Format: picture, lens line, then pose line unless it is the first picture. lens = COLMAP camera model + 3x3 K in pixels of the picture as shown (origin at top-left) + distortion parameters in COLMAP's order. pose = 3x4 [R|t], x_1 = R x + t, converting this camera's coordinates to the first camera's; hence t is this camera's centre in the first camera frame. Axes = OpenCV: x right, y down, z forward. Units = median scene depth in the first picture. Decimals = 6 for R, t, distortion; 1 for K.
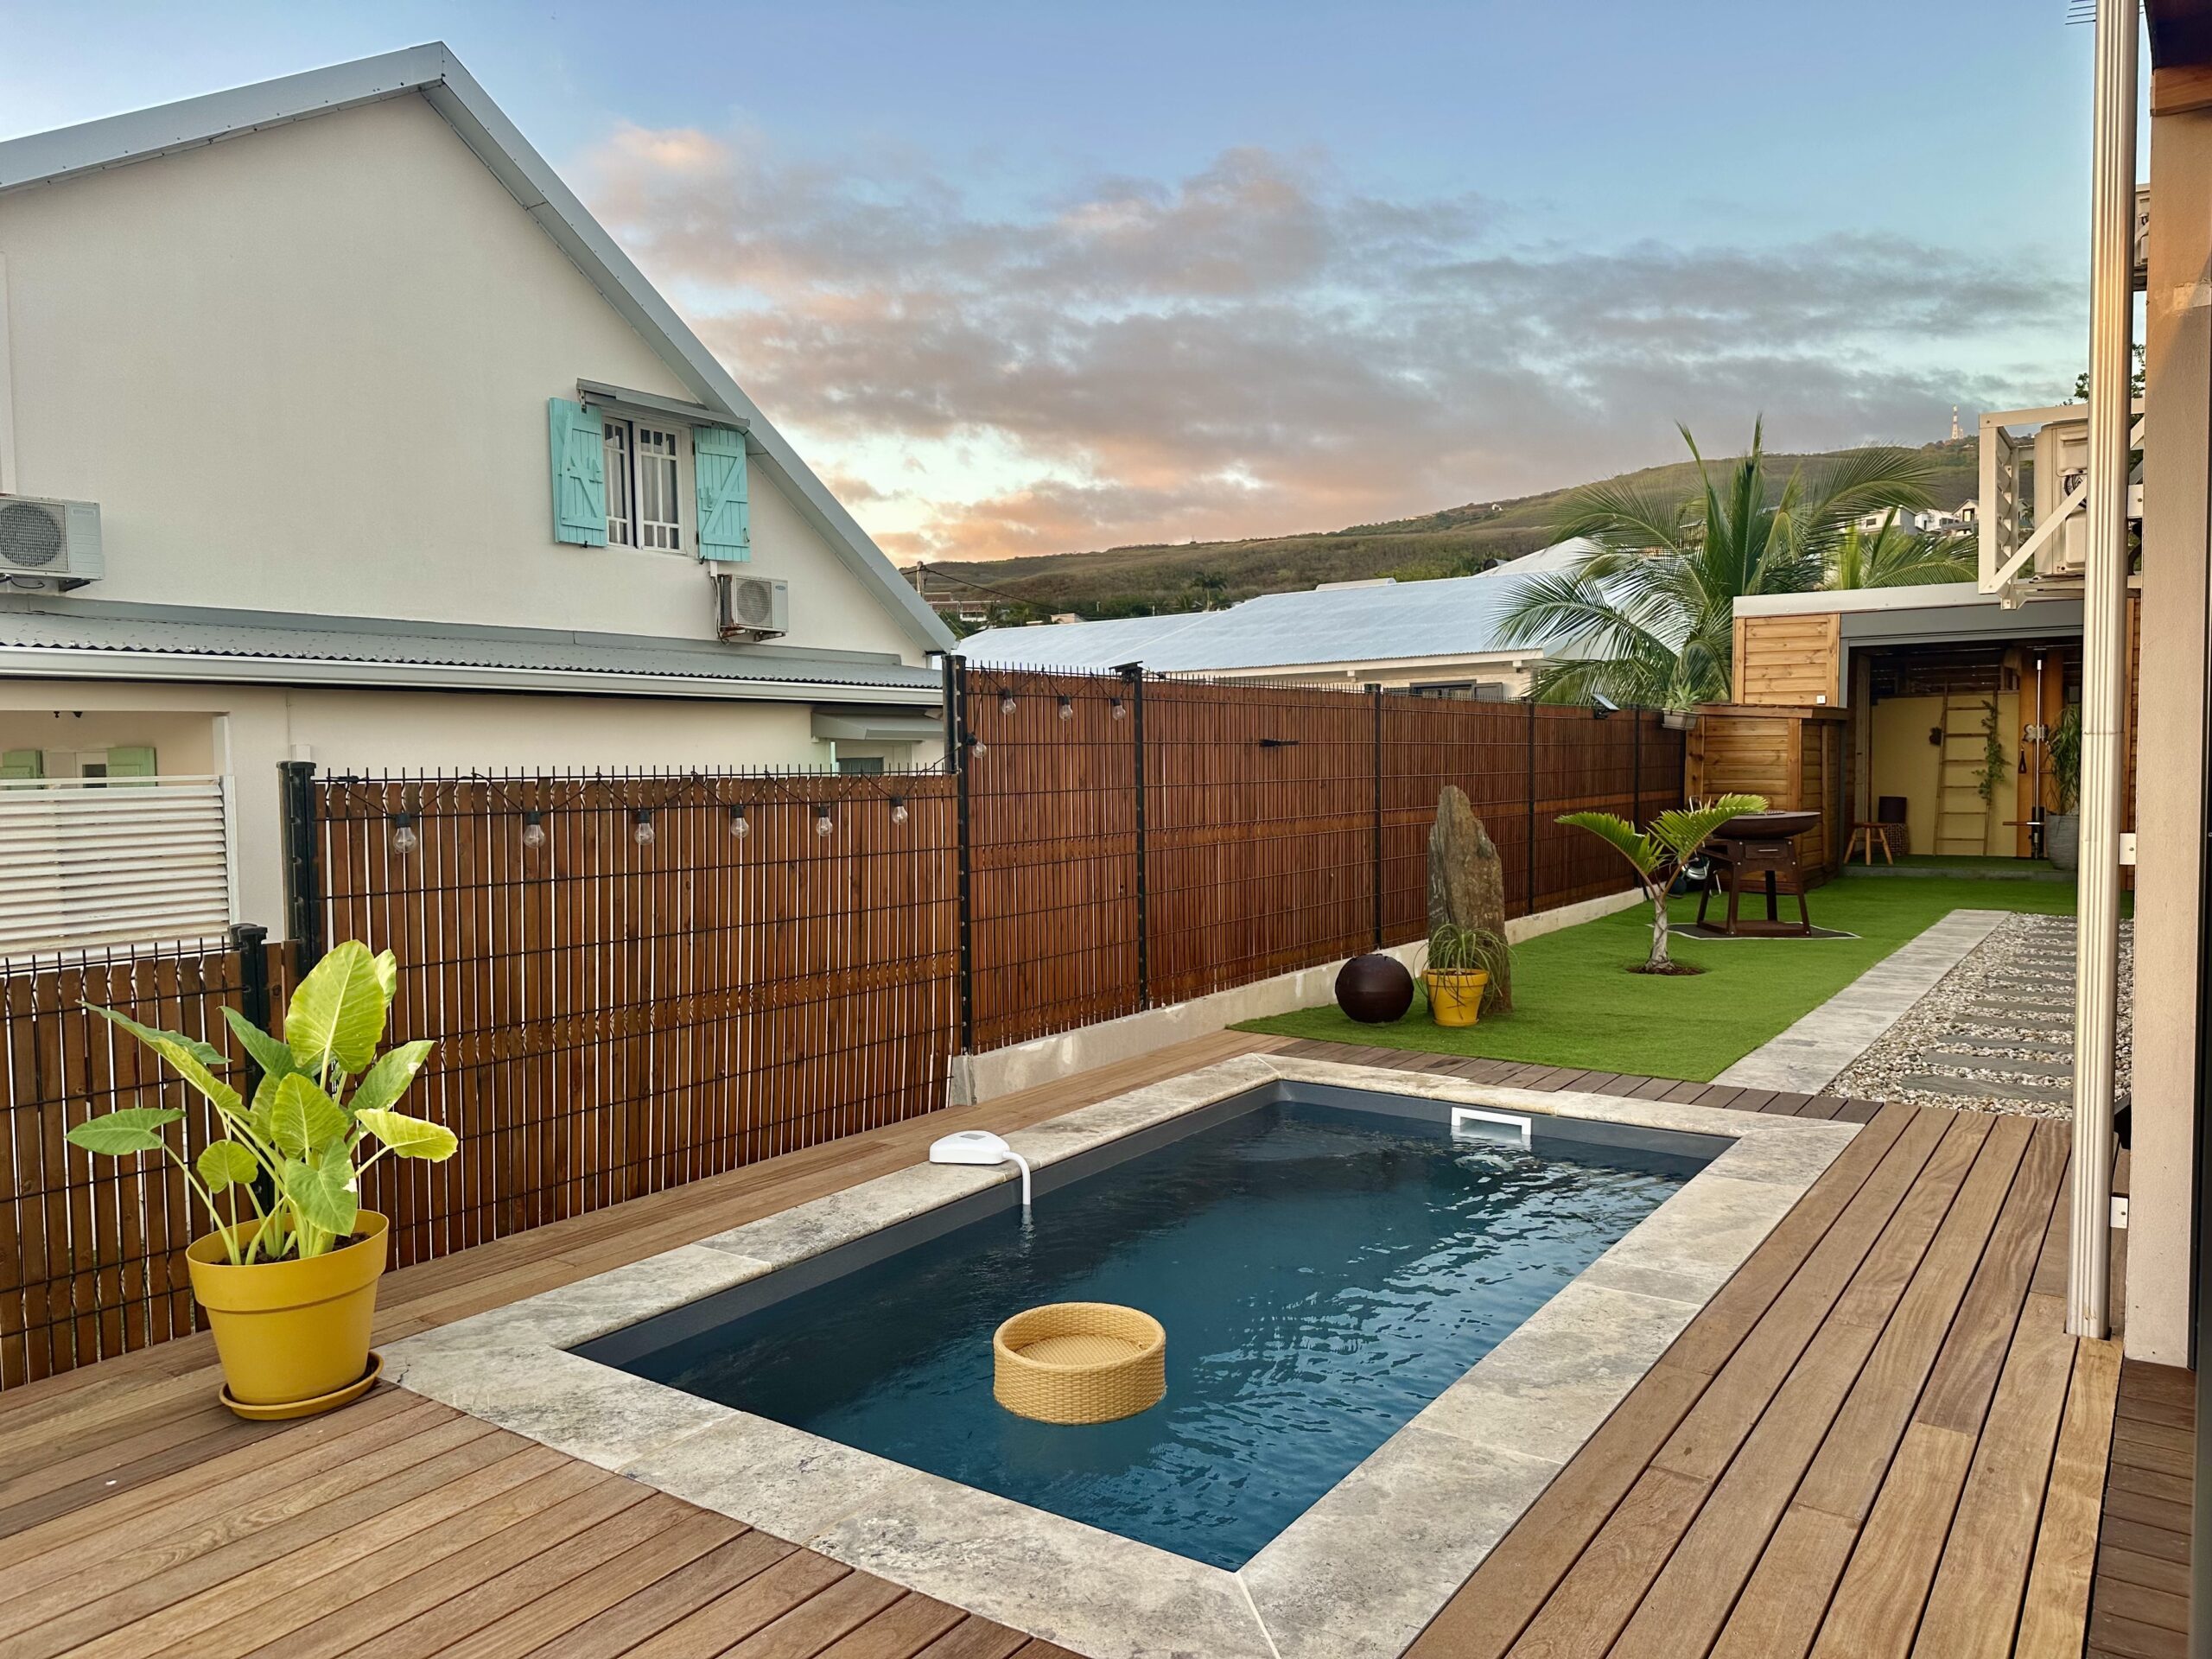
lens RADIAL K [[1542.1, 0, 1110.3], [0, 1542.1, 835.4], [0, 0, 1]] dist [0.123547, -0.181025]
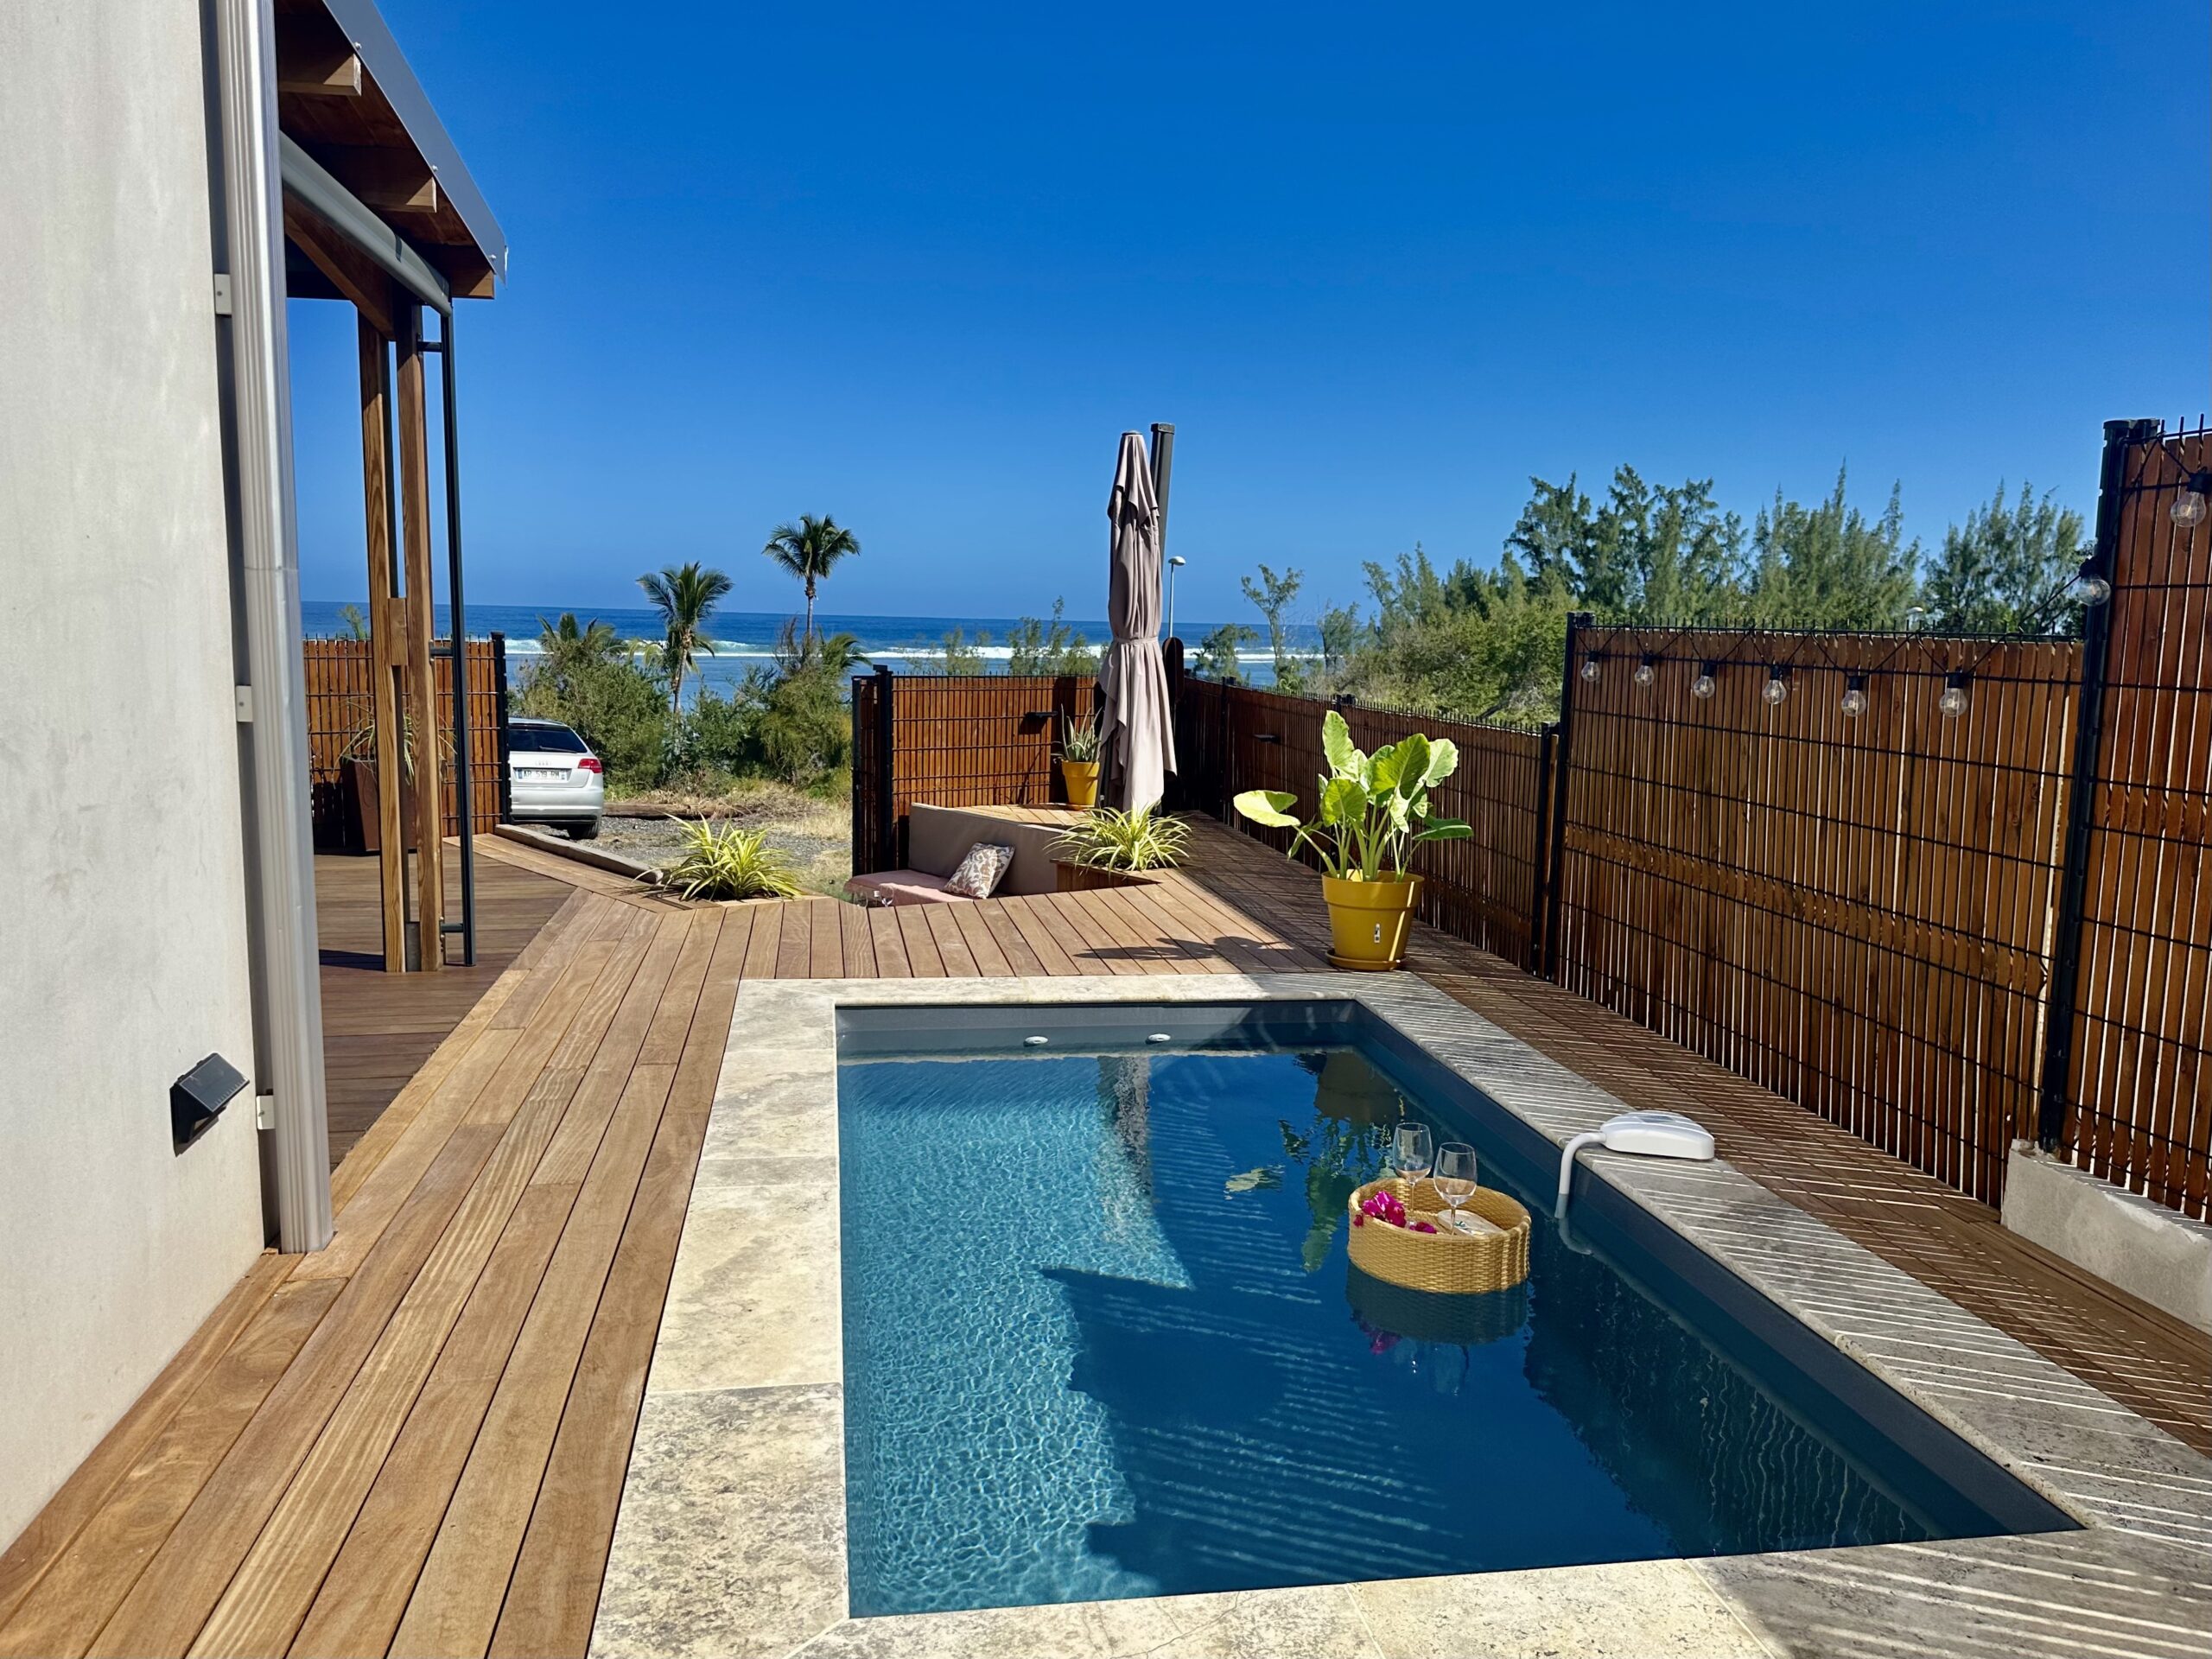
lens RADIAL K [[1656.8, 0, 1114.5], [0, 1656.8, 857.0], [0, 0, 1]] dist [0.122396, -0.251322]
pose [[-0.712667, 0.102797, -0.693930, 0.418528], [-0.042496, 0.981062, 0.188975, -0.045413], [0.700214, 0.164166, -0.694802, 0.873096]]
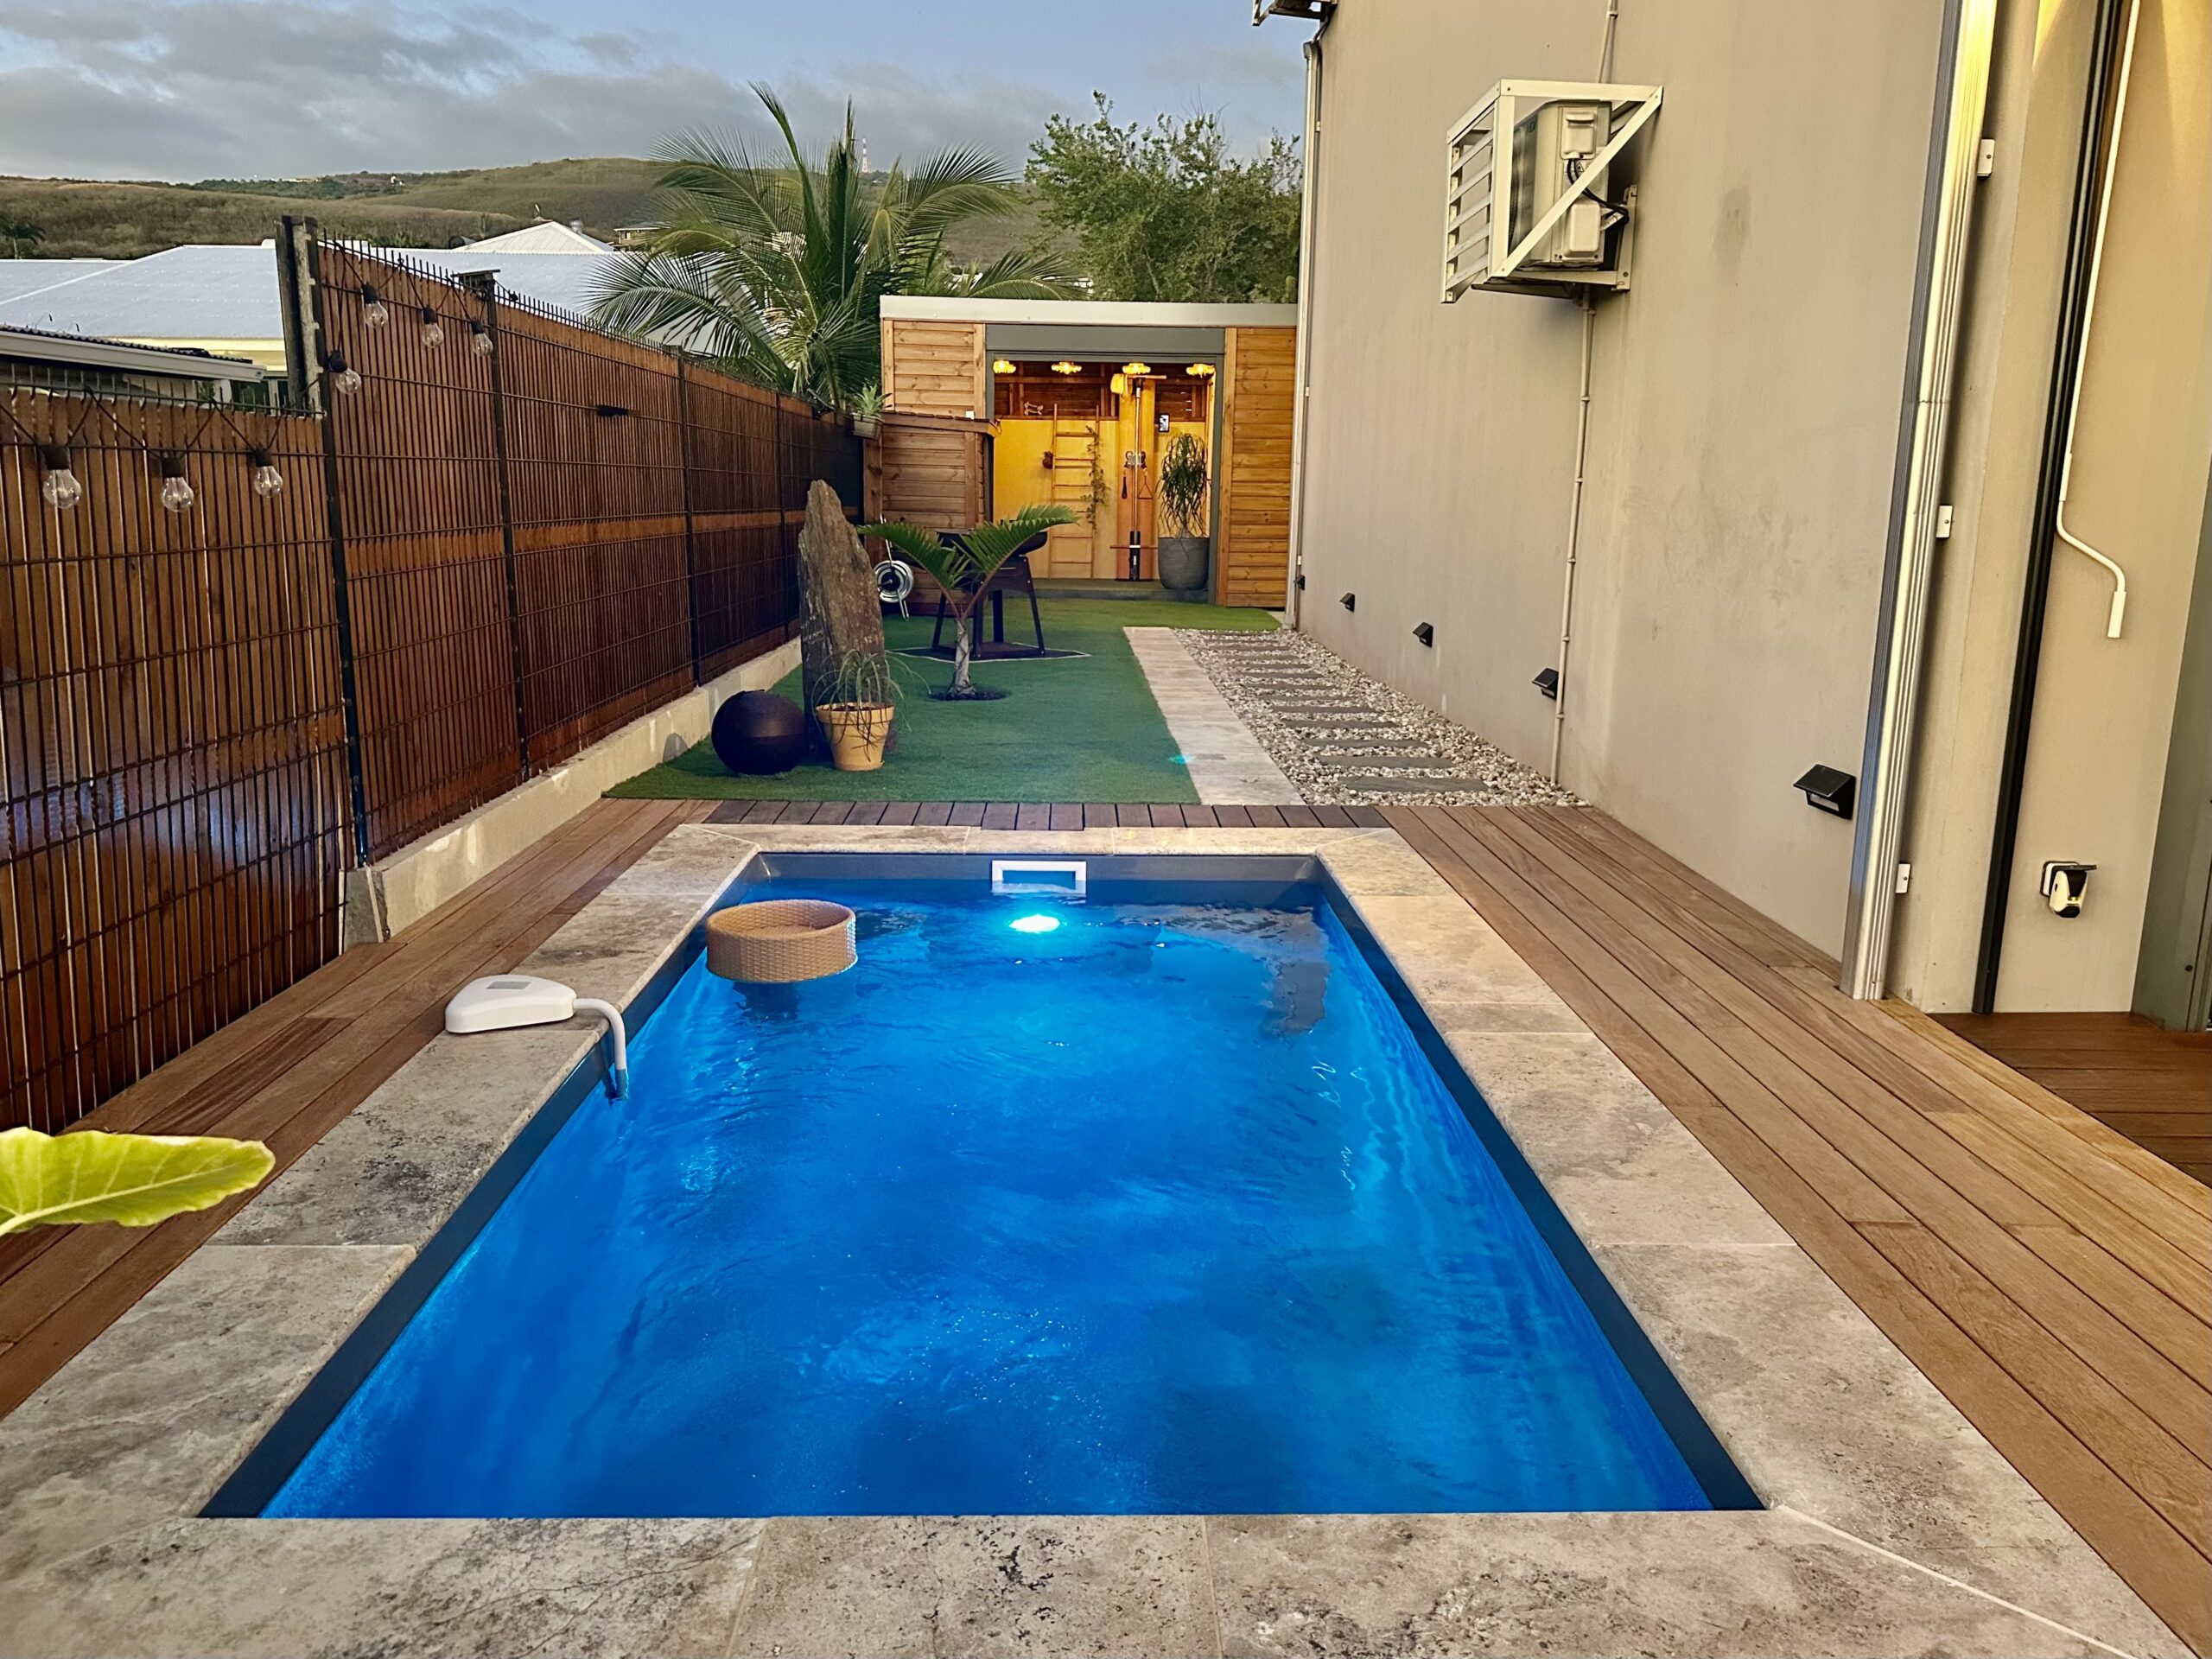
lens RADIAL K [[1622.1, 0, 1114.6], [0, 1622.1, 834.3], [0, 0, 1]] dist [0.085993, -0.103894]
pose [[0.803971, -0.101261, 0.585984, -0.180493], [0.006615, 0.986857, 0.161458, 0.014239], [-0.594632, -0.125931, 0.794074, 0.197874]]
